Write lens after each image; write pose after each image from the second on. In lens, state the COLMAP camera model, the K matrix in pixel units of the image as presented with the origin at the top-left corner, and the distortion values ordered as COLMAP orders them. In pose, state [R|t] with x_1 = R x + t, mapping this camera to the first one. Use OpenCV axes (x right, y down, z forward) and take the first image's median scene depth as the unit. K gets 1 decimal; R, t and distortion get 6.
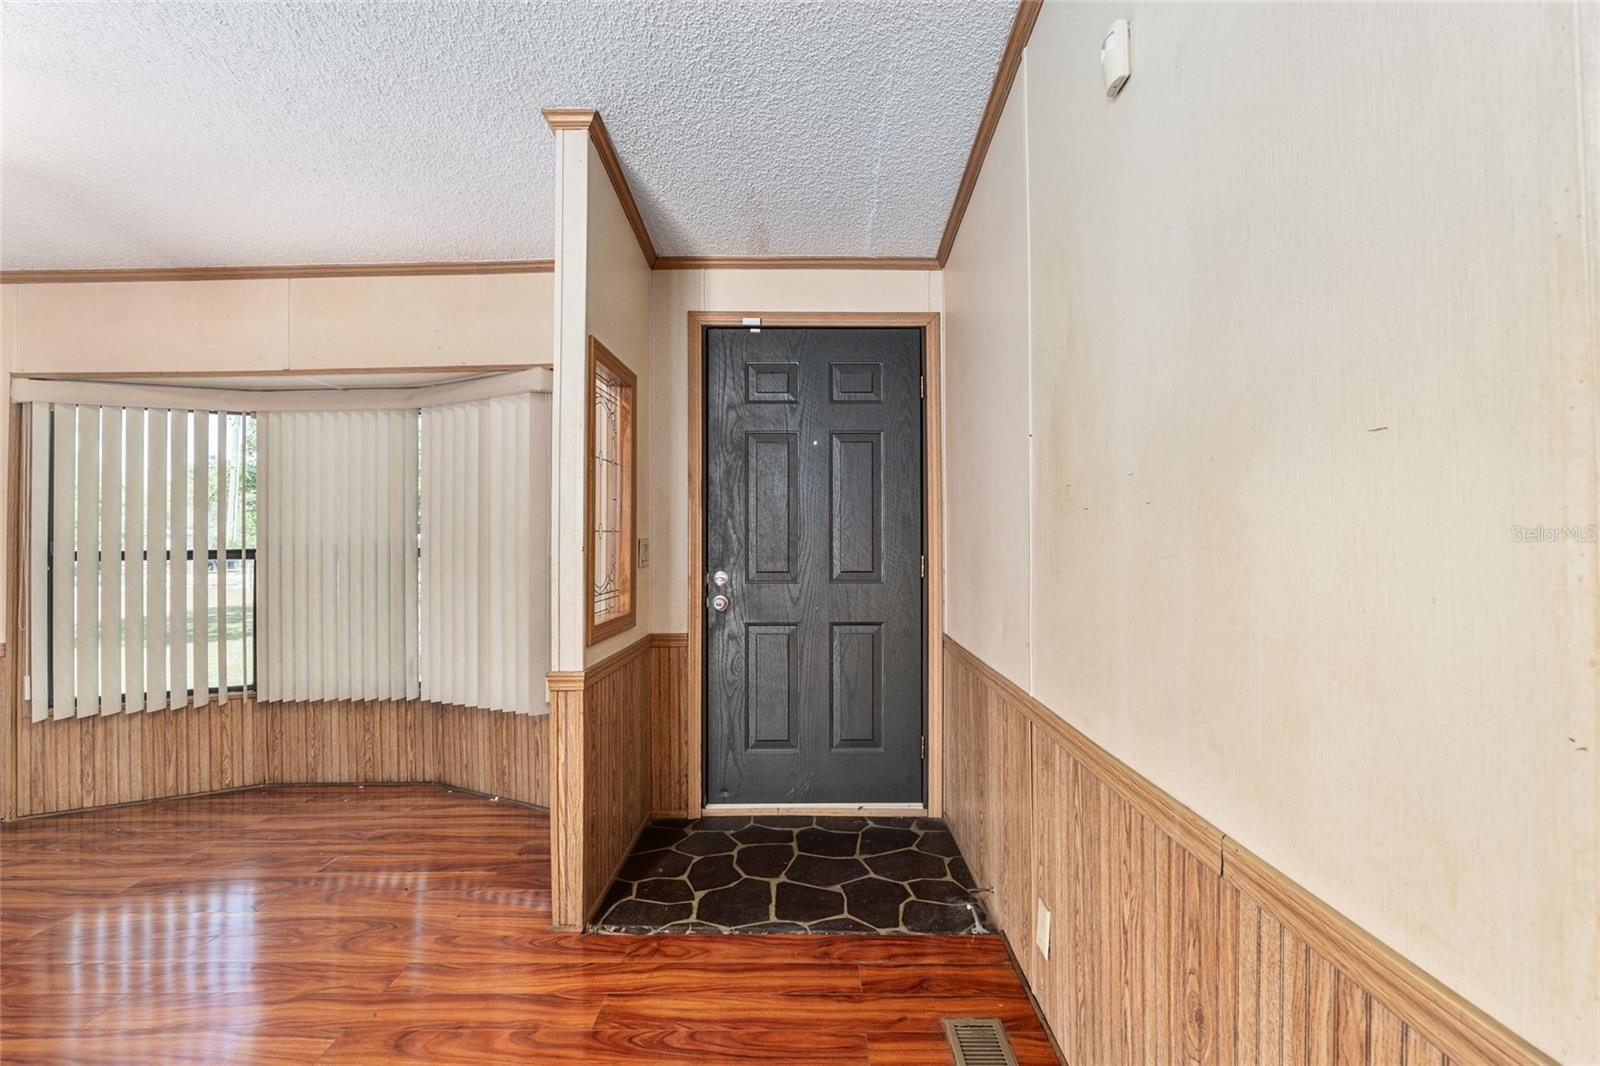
lens RADIAL K [[667.1, 0, 805.1], [0, 667.1, 534.3], [0, 0, 1]] dist [-0.007745, 0.000156]
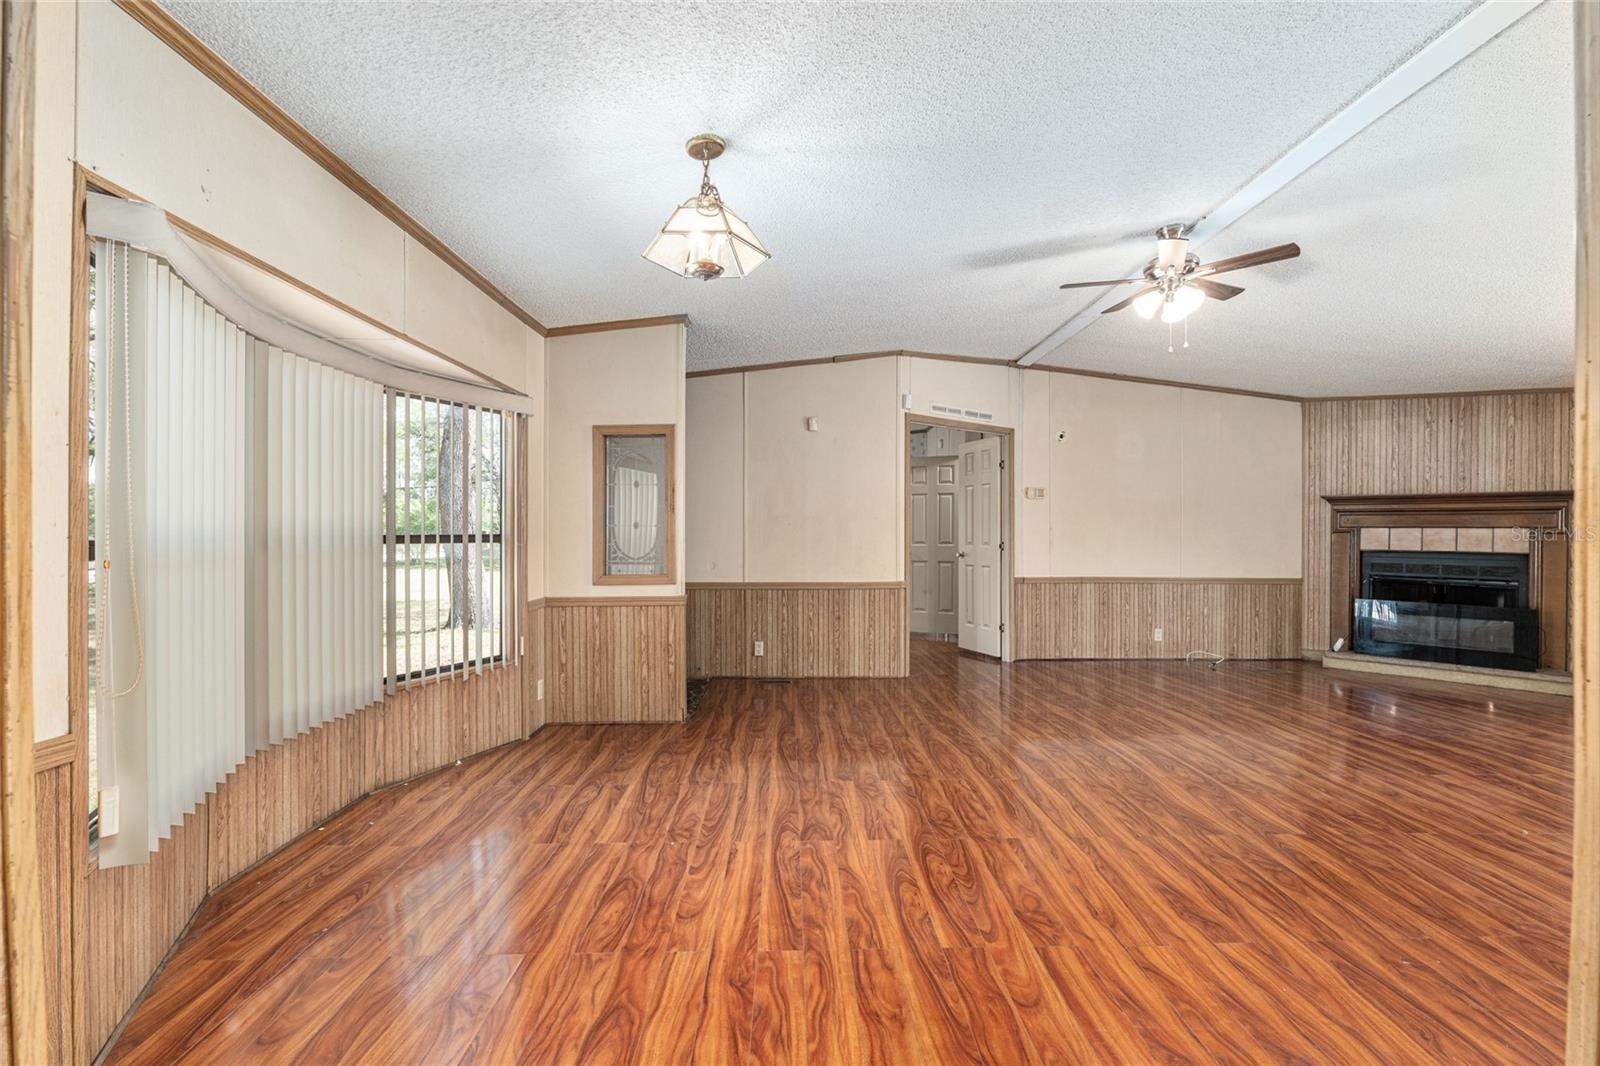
lens RADIAL K [[673.7, 0, 795.5], [0, 673.7, 537.6], [0, 0, 1]] dist [-0.003416, -0.000139]
pose [[-0.017071, 0.001337, 0.999853, -1.674778], [-0.008616, 0.999962, -0.001484, 0.020801], [-0.999817, -0.008640, -0.017058, 0.483836]]
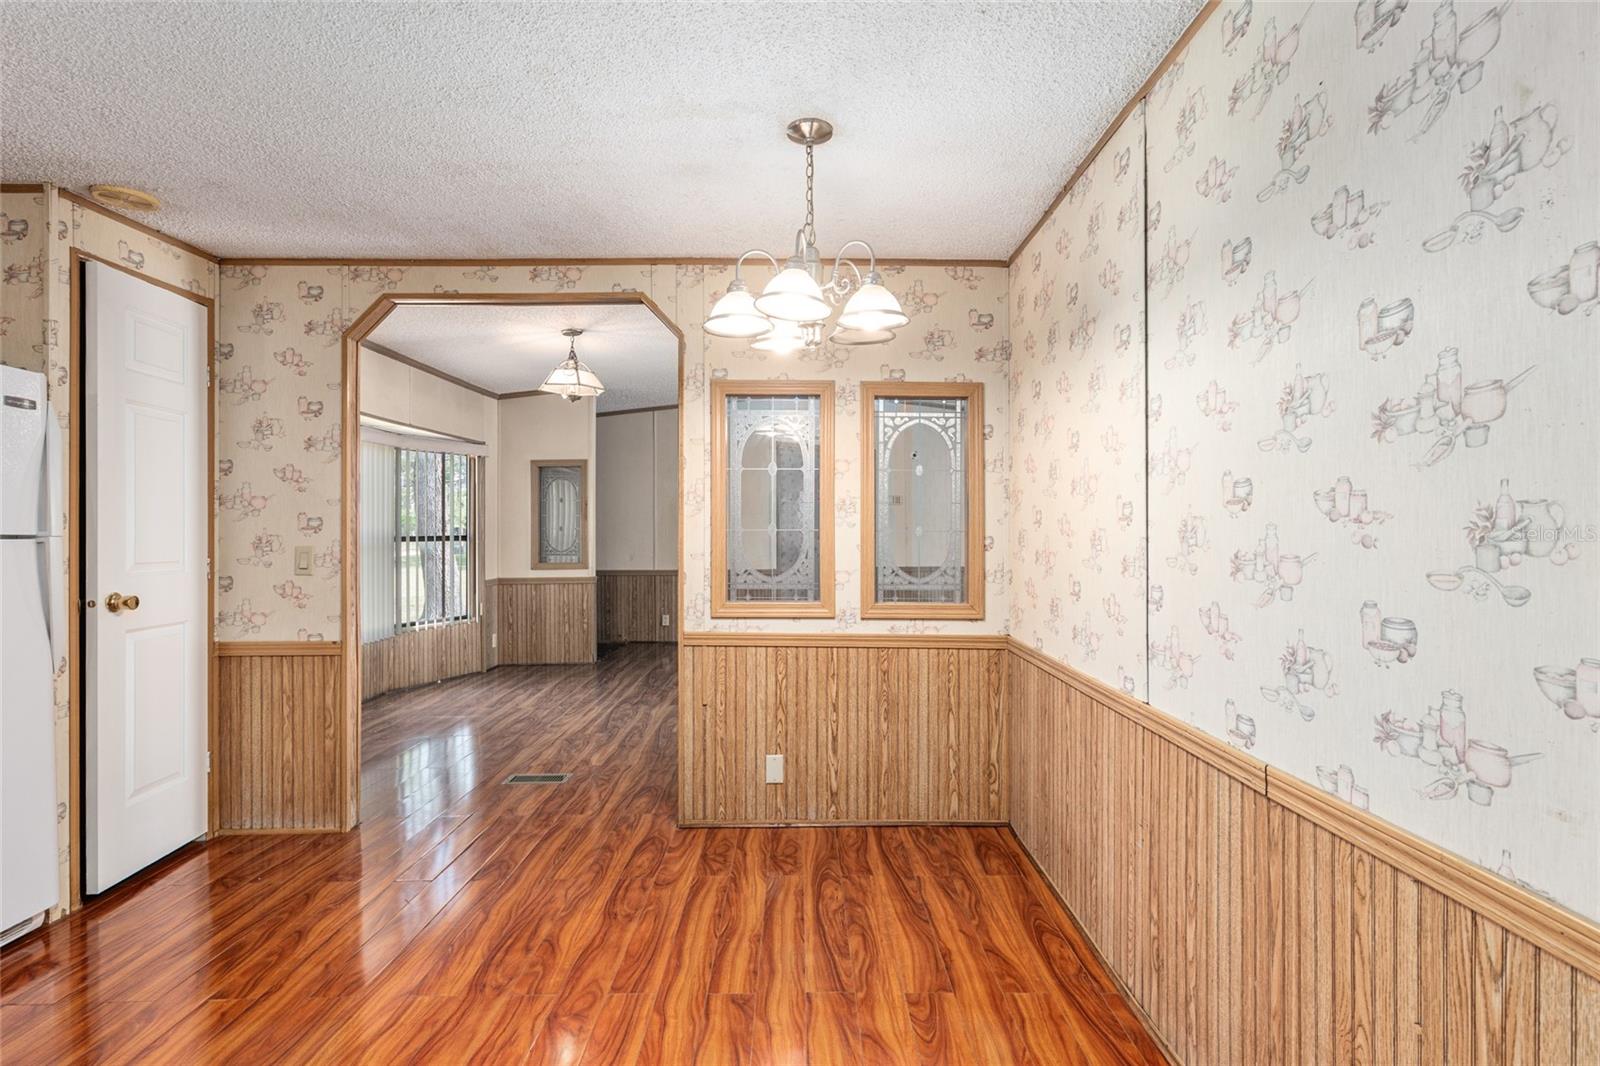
lens RADIAL K [[747.1, 0, 810.4], [0, 747.1, 531.3], [0, 0, 1]] dist [0.001492, -0.000949]
pose [[-0.022814, 0.003965, 0.999732, -2.559206], [-0.006339, 0.999971, -0.004110, 0.008320], [-0.999720, -0.006431, -0.022788, 0.082777]]
